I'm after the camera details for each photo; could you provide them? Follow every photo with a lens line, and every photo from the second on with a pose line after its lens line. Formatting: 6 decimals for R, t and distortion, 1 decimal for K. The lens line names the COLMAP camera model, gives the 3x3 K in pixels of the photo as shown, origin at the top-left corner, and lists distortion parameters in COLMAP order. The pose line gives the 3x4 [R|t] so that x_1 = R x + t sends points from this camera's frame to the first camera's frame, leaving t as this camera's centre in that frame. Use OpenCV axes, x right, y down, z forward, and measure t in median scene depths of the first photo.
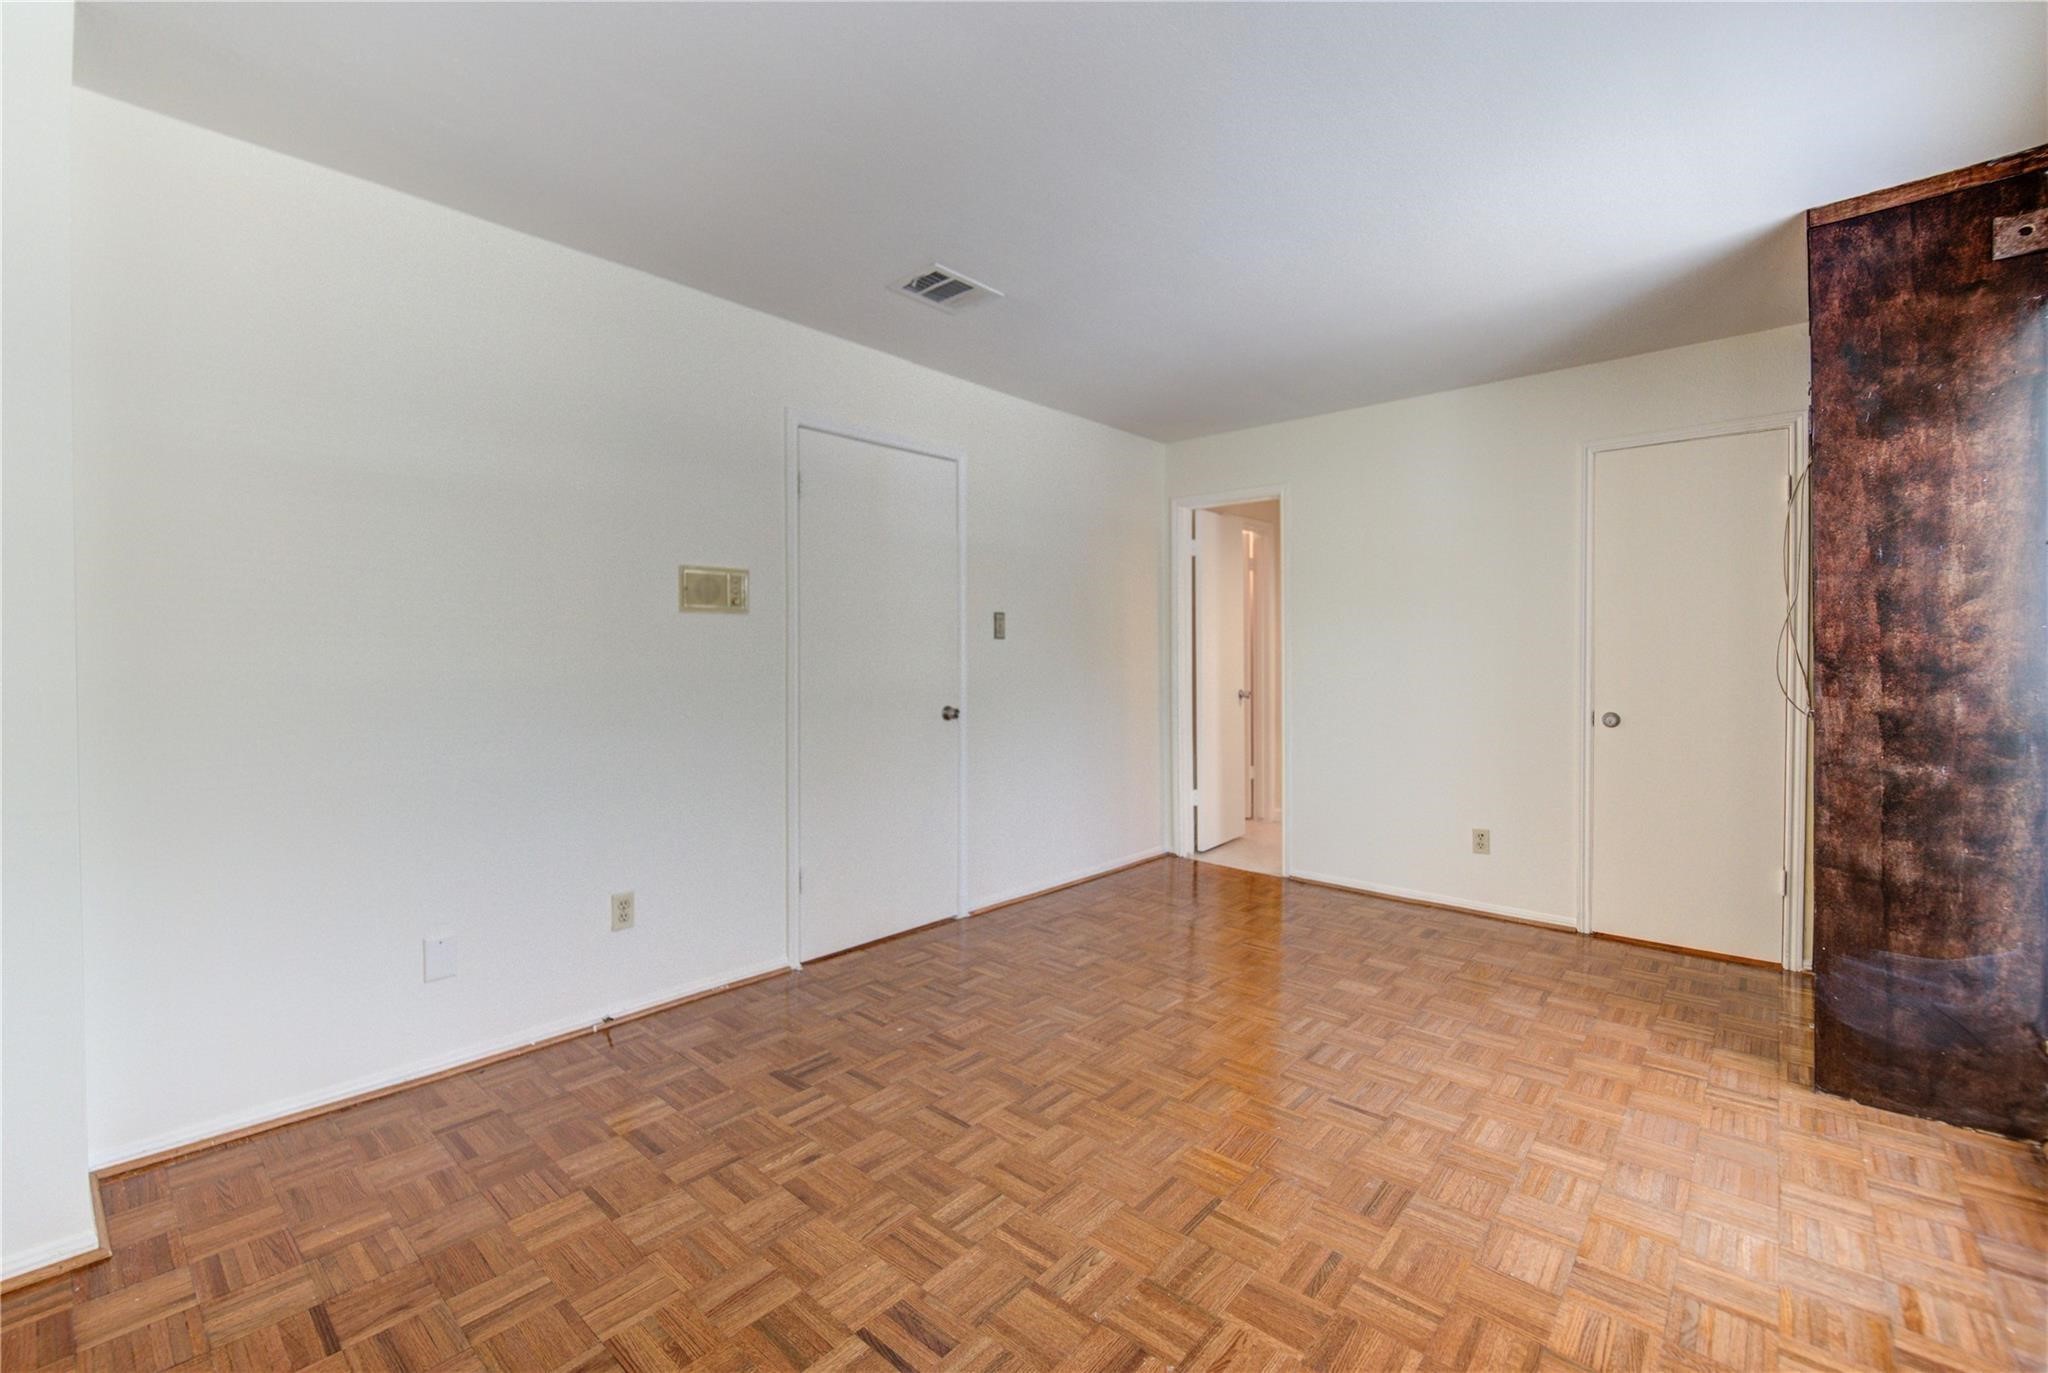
lens RADIAL K [[861.4, 0, 1003.1], [0, 861.4, 662.1], [0, 0, 1]] dist [-0.000498, -0.006283]
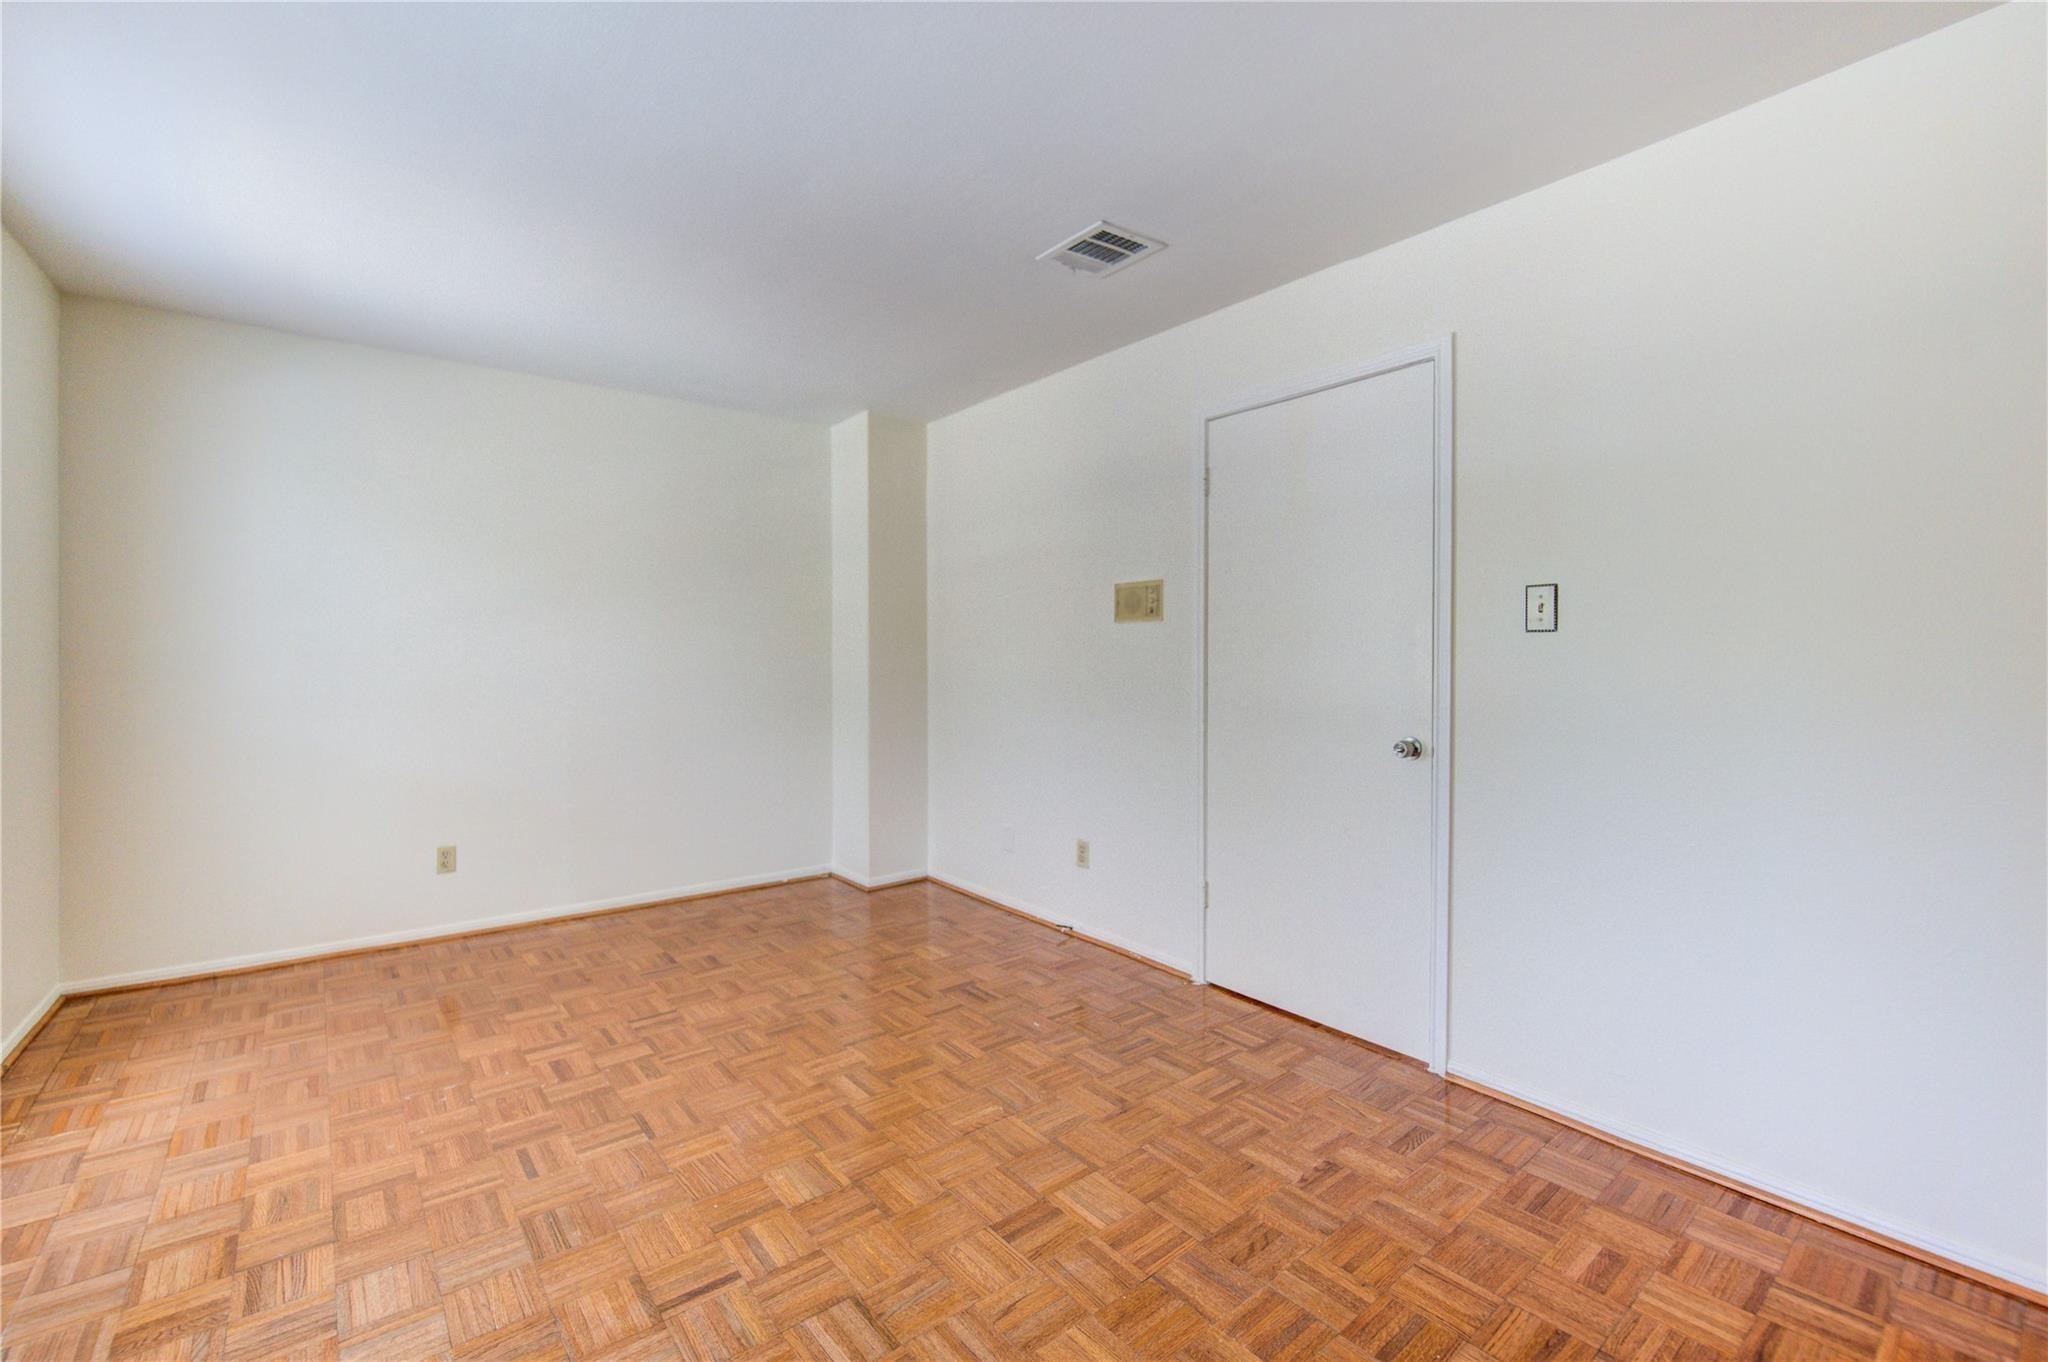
lens RADIAL K [[840.0, 0, 1008.2], [0, 840.0, 658.5], [0, 0, 1]] dist [-0.001906, -0.004350]
pose [[-0.145479, -0.002389, -0.989358, 0.899828], [-0.013212, 0.999913, -0.000471, -0.006635], [0.989273, 0.013002, -0.145498, 1.141482]]
